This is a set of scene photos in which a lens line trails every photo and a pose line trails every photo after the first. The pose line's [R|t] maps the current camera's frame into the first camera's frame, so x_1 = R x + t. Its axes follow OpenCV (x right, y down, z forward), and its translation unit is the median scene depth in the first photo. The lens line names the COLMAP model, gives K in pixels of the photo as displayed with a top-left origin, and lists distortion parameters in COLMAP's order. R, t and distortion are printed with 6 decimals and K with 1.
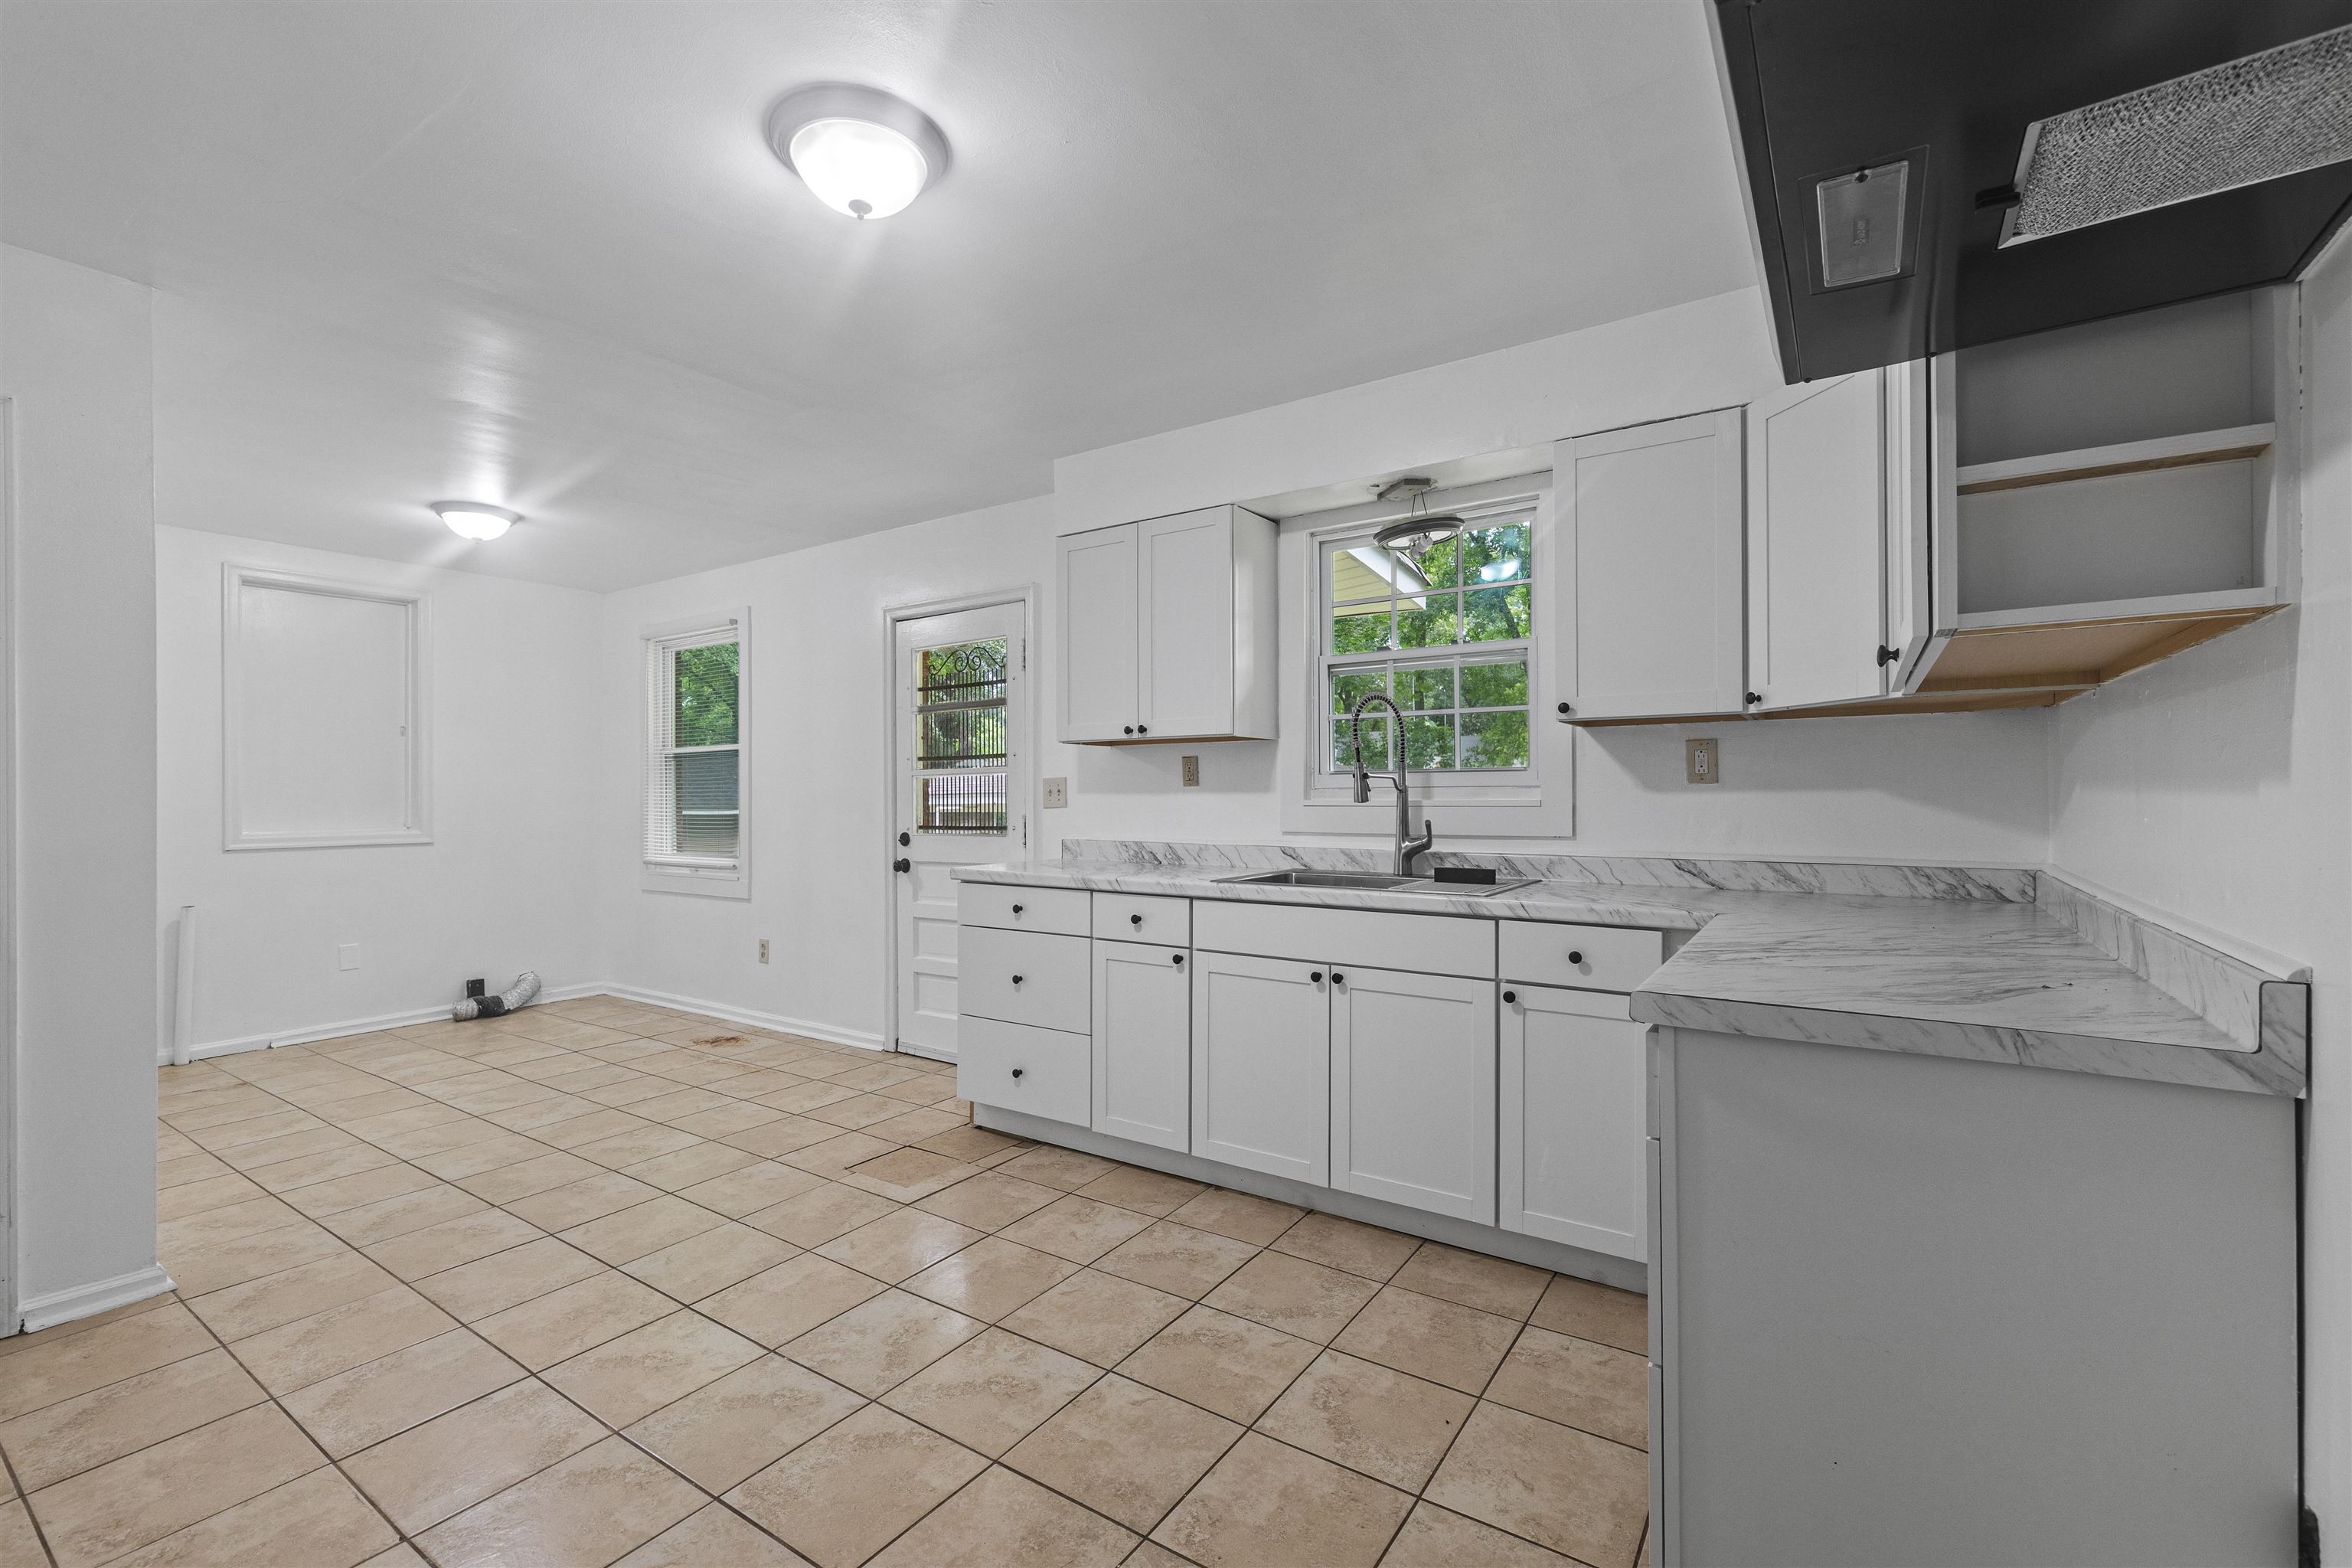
lens RADIAL K [[1015.9, 0, 1168.1], [0, 1015.9, 784.0], [0, 0, 1]] dist [0.000708, 0.000300]
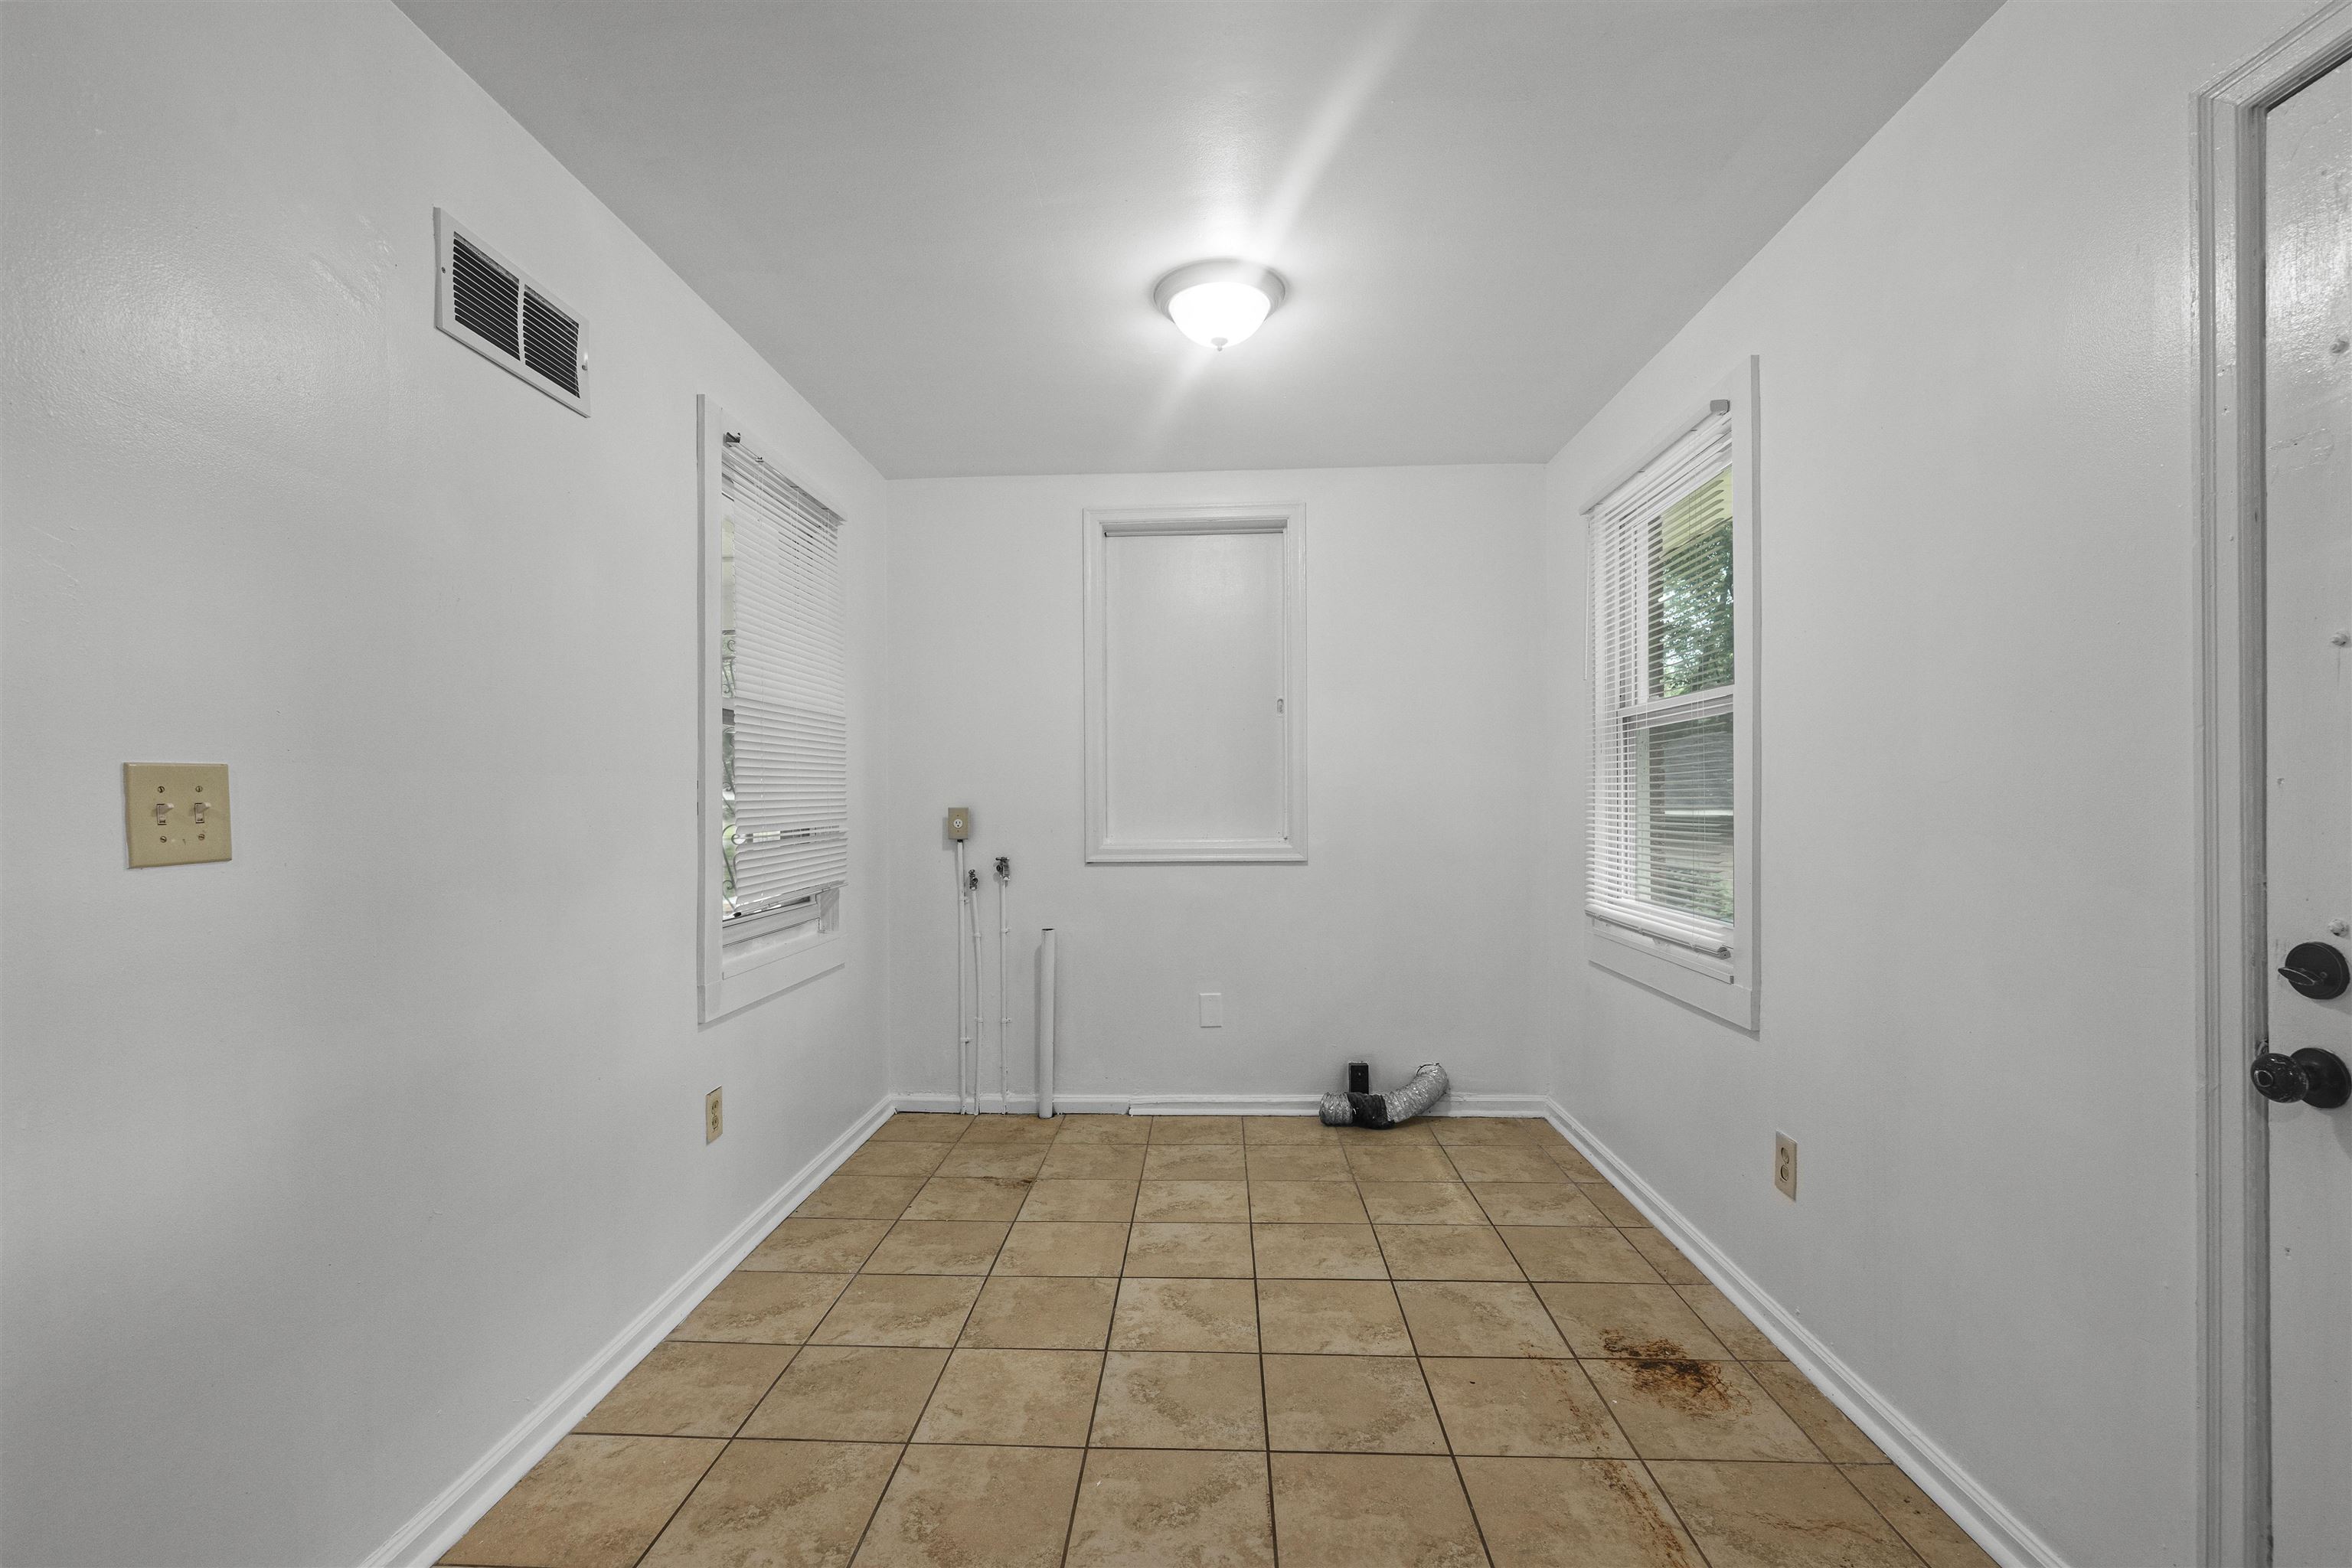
lens RADIAL K [[1024.8, 0, 1175.4], [0, 1024.8, 799.4], [0, 0, 1]] dist [0.000367, 0.000138]
pose [[0.533171, 0.002797, -0.846003, -0.270270], [0.009272, 0.999915, 0.009150, 0.011789], [0.845957, -0.012723, 0.533099, 0.869370]]
